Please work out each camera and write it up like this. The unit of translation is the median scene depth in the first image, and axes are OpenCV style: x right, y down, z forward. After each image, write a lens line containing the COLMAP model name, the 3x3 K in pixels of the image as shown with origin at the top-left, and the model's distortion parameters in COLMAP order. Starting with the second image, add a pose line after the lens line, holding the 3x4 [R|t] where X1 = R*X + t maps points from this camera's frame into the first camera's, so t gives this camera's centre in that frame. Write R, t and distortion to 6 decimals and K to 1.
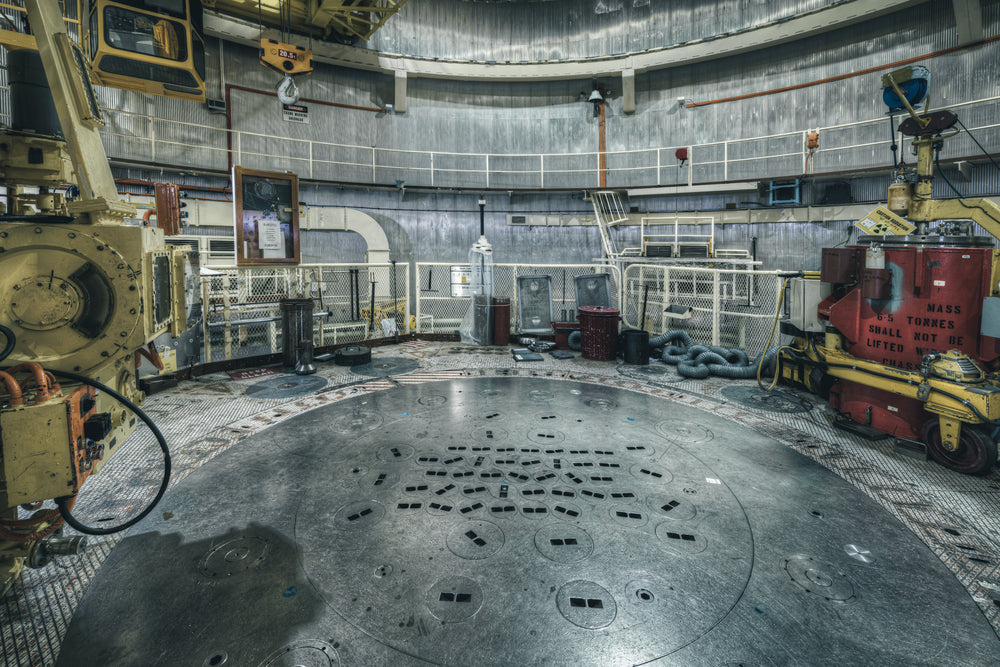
lens RADIAL K [[418.6, 0, 486.8], [0, 418.6, 267.9], [0, 0, 1]] dist [0.002081, -0.000574]
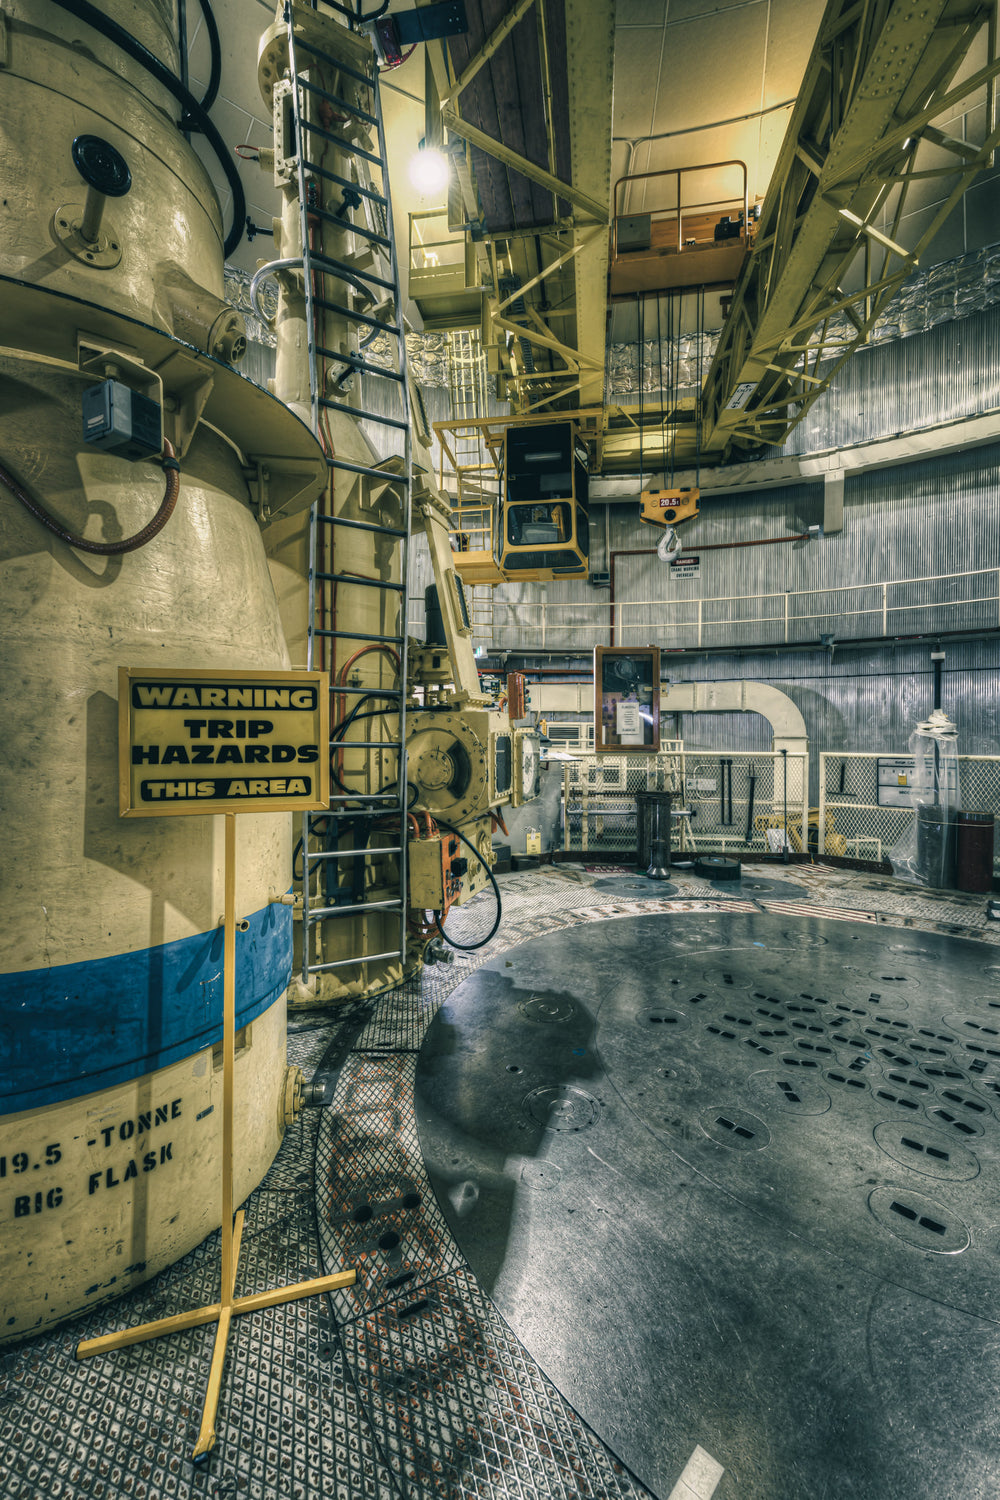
lens RADIAL K [[573.2, 0, 503.9], [0, 573.2, 758.1], [0, 0, 1]] dist [-0.001687, -0.000211]
pose [[0.722671, 0.017453, -0.690972, 0.108639], [-0.025349, 0.999678, -0.001261, 0.011478], [0.690728, 0.018427, 0.722880, -0.053174]]
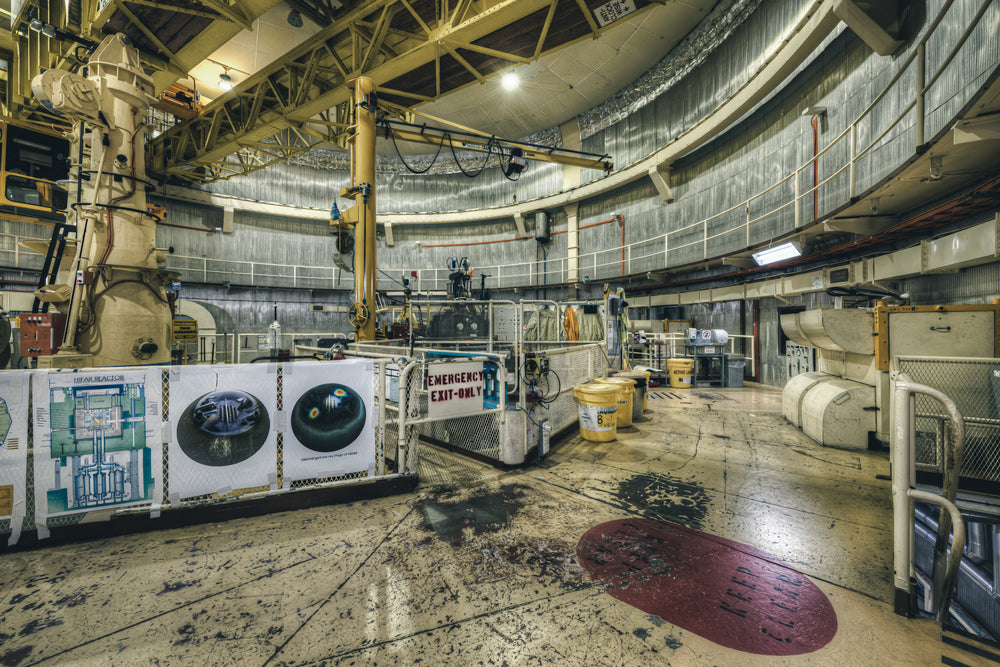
lens RADIAL K [[397.1, 0, 506.2], [0, 397.1, 328.2], [0, 0, 1]] dist [0.014617, -0.003999]
pose [[0.917360, -0.004928, 0.398027, 0.254060], [0.021323, 0.999096, -0.036775, 0.060274], [-0.397486, 0.042223, 0.916636, -1.301582]]
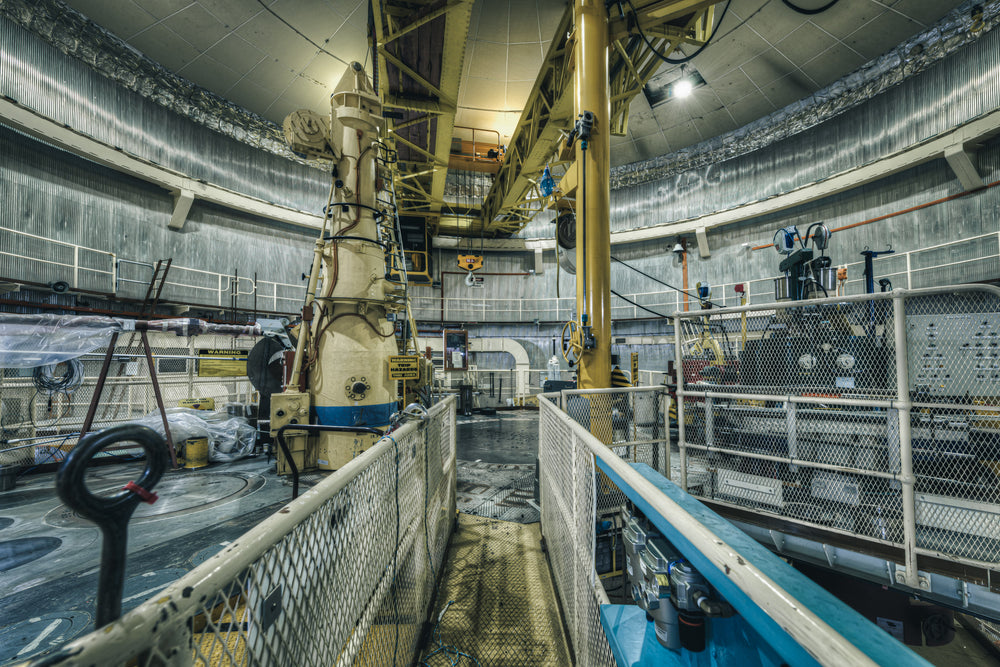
lens RADIAL K [[396.9, 0, 503.9], [0, 396.9, 344.3], [0, 0, 1]] dist [0.014427, -0.003670]
pose [[0.923142, -0.024293, -0.383691, 0.459223], [-0.010226, 0.996097, -0.087668, 0.032792], [0.384323, 0.084854, 0.919291, -0.746186]]
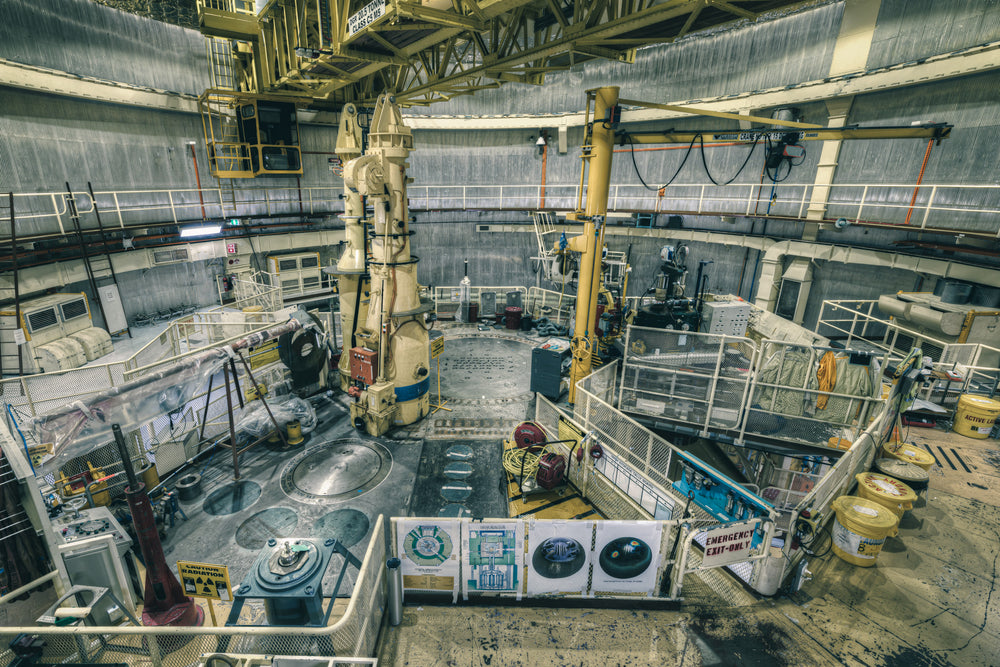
lens RADIAL K [[457.9, 0, 467.2], [0, 457.9, 332.6], [0, 0, 1]] dist [0.017408, -0.005768]
pose [[0.999886, -0.011667, 0.009553, -0.024410], [0.008588, 0.961352, 0.275189, -0.436355], [-0.012394, -0.275076, 0.961343, -1.374800]]
